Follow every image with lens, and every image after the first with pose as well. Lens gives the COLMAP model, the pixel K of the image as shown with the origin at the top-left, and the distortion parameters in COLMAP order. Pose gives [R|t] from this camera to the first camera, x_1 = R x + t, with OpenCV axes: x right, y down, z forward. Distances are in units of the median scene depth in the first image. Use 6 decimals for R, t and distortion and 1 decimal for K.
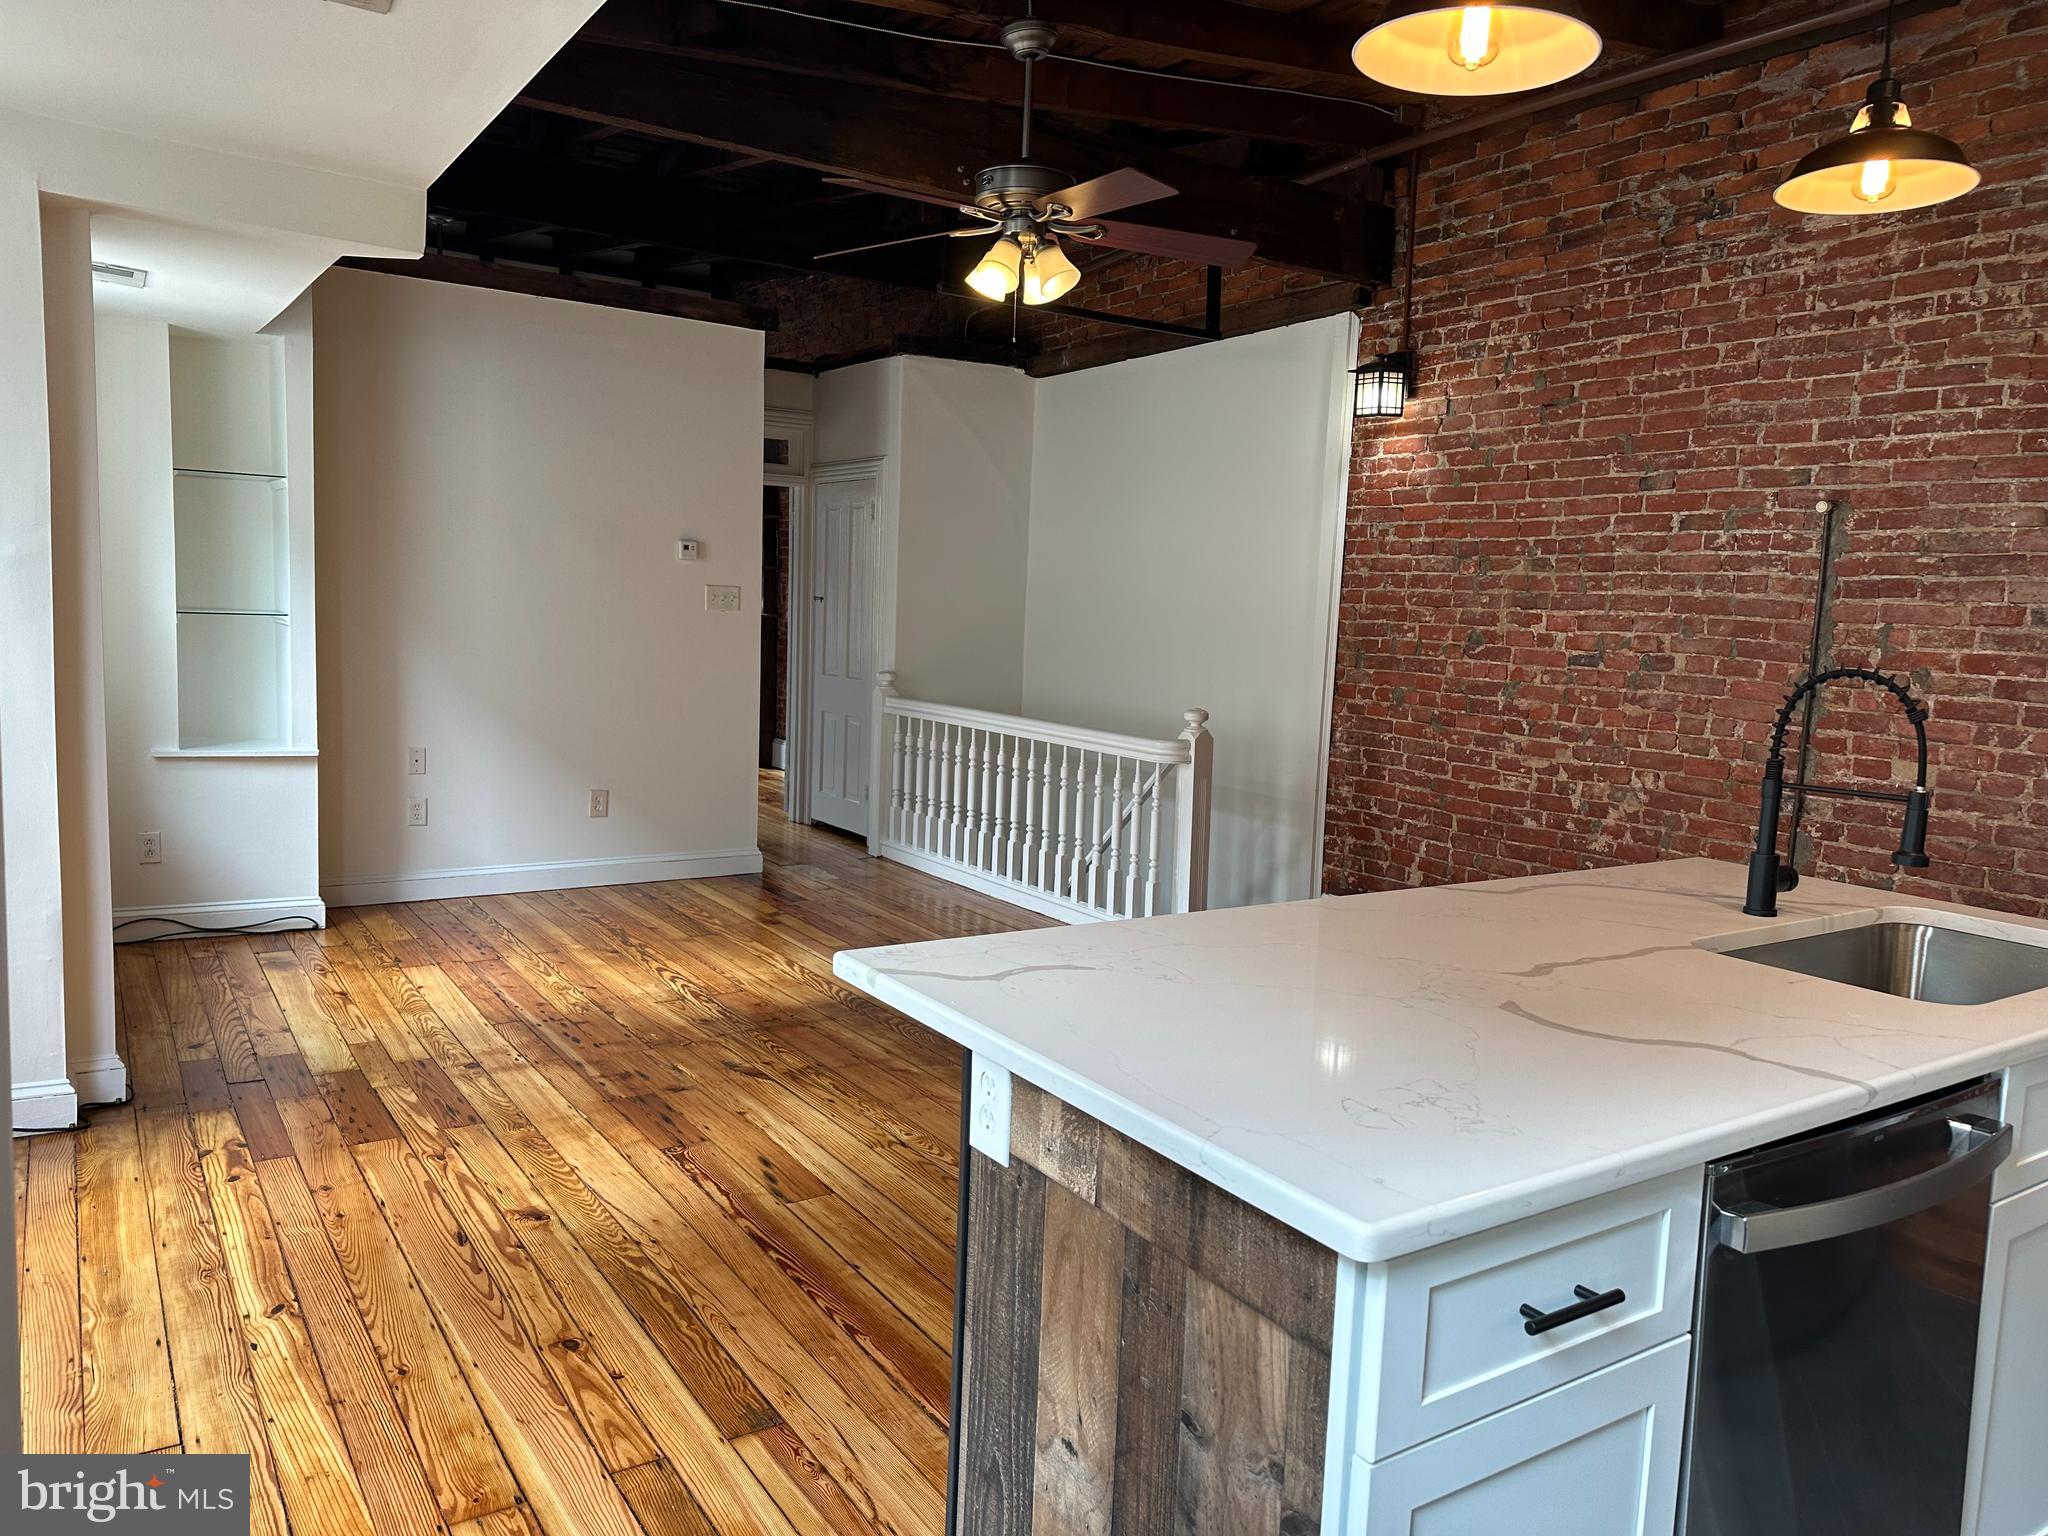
lens RADIAL K [[1439.4, 0, 1061.6], [0, 1439.4, 761.3], [0, 0, 1]] dist [0.067665, -0.077734]
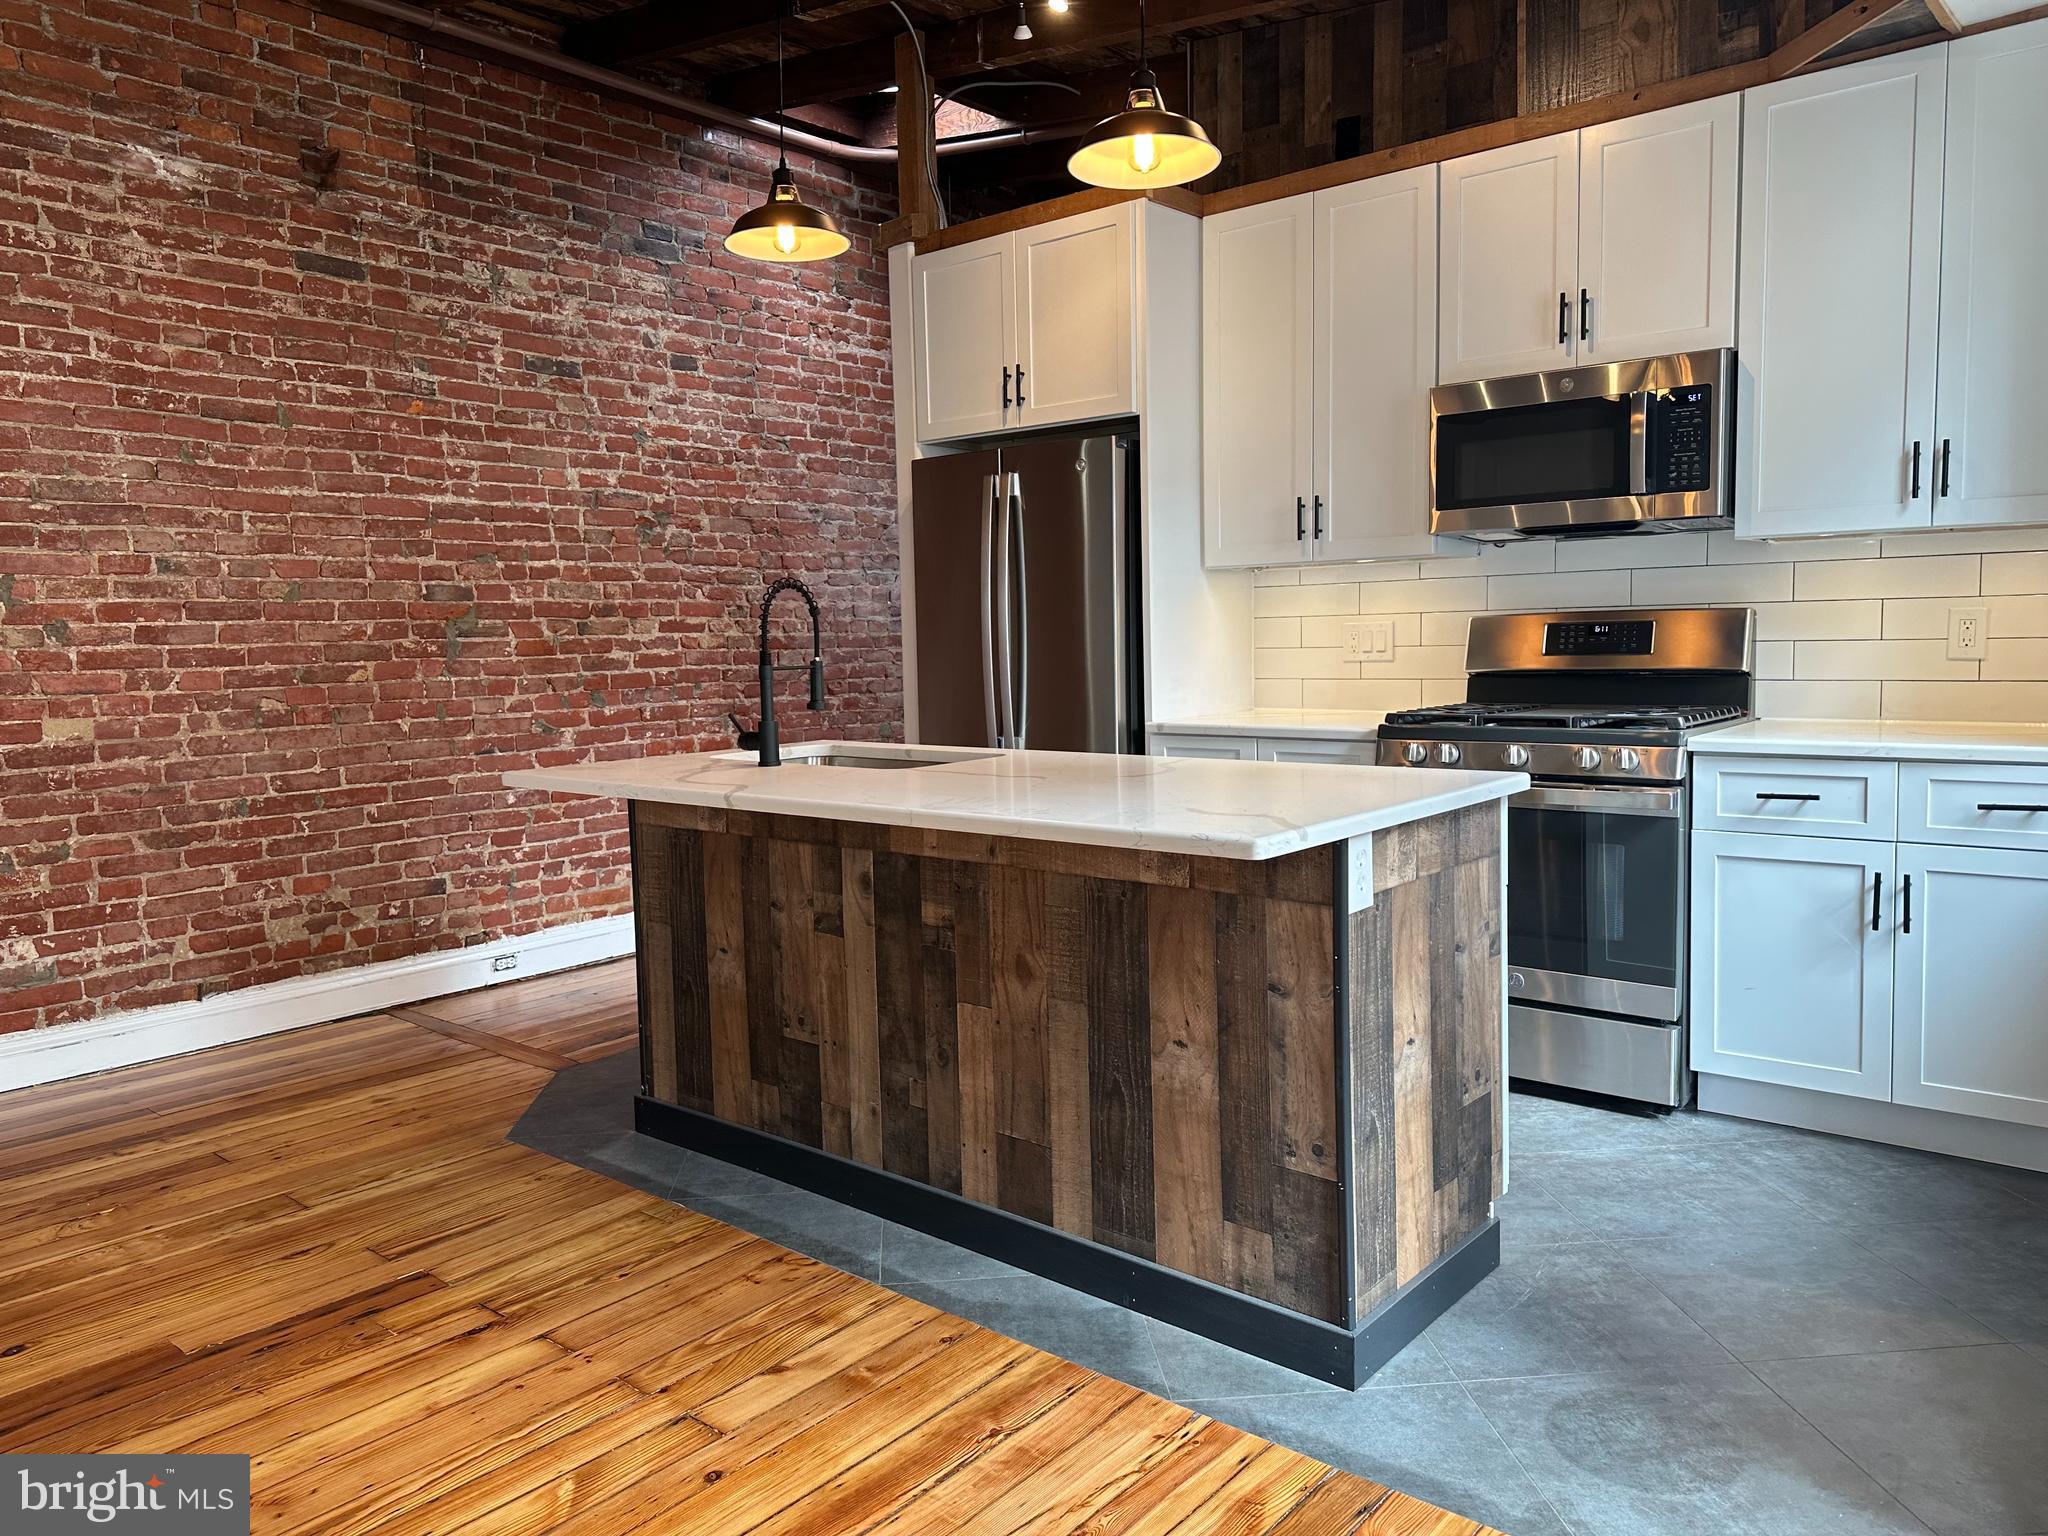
lens RADIAL K [[1439.4, 0, 1017.6], [0, 1439.4, 745.8], [0, 0, 1]] dist [0.067665, -0.077734]
pose [[-0.255039, -0.115350, 0.960026, -0.513841], [0.122819, 0.980952, 0.150492, -0.051316], [-0.959099, 0.156290, -0.236014, 0.653657]]
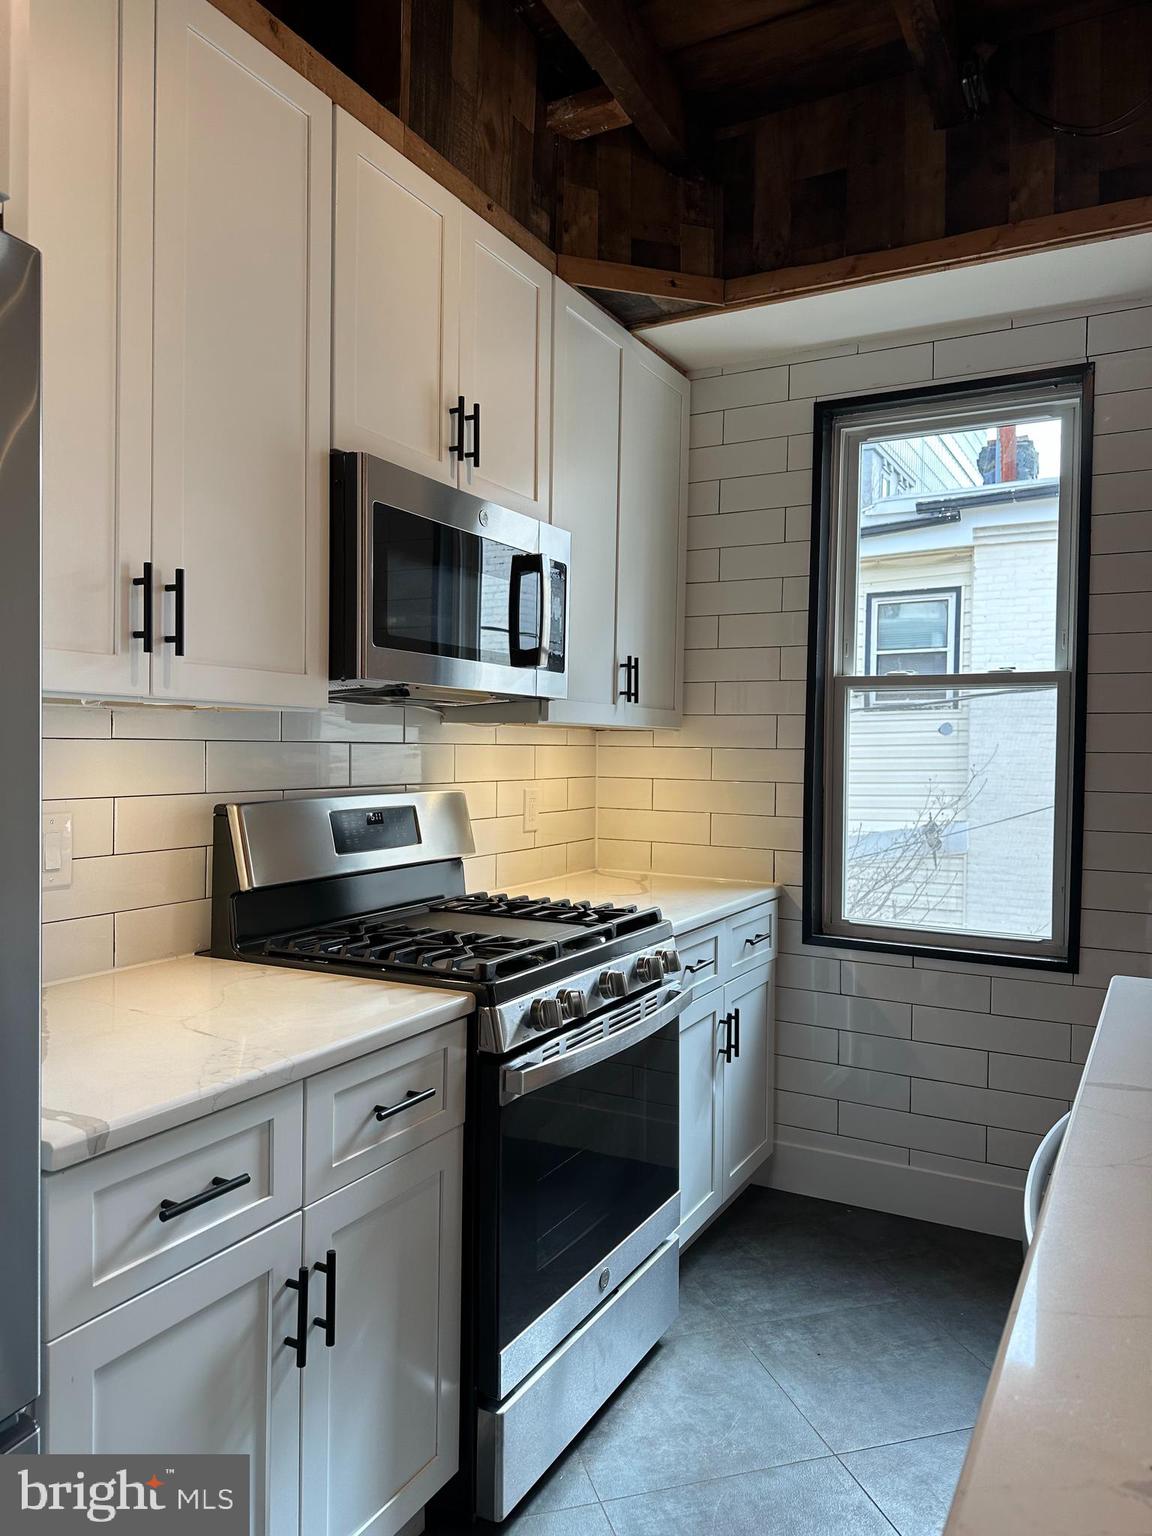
lens RADIAL K [[1079.6, 0, 589.5], [0, 1079.6, 759.7], [0, 0, 1]] dist [0.067665, -0.077734]
pose [[-0.886089, -0.049567, -0.460858, 0.491437], [-0.104802, 0.989942, 0.095031, -0.029946], [0.451513, 0.132505, -0.882371, 0.594514]]
